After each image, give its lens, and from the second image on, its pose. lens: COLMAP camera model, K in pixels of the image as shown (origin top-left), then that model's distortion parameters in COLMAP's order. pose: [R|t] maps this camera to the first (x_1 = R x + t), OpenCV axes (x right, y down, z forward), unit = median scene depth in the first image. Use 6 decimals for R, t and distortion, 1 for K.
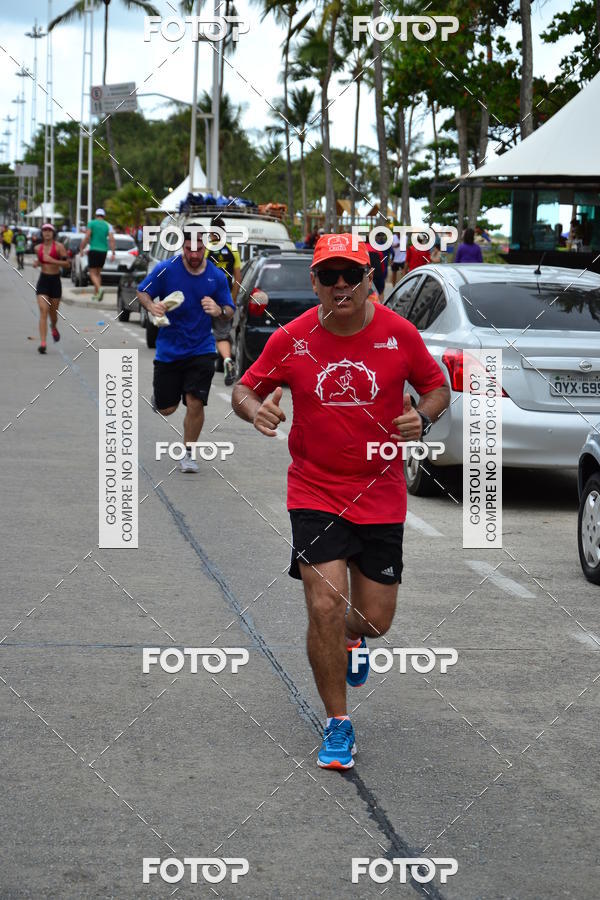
lens RADIAL K [[4867.4, 0, 377.7], [0, 4867.4, 447.8], [0, 0, 1]] dist [0.213550, 11.442600]
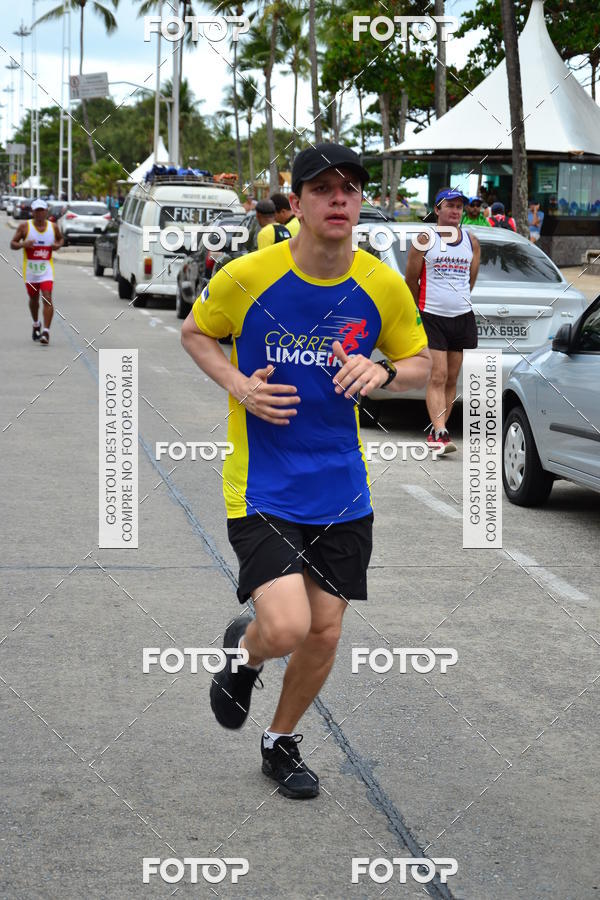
lens RADIAL K [[4818.6, 0, 475.1], [0, 4818.6, 451.3], [0, 0, 1]] dist [0.571530, -8.650669]
pose [[0.999589, -0.008965, 0.027234, 0.006653], [0.008667, 0.999901, 0.011056, 0.004462], [-0.027330, -0.010816, 0.999568, -0.178137]]
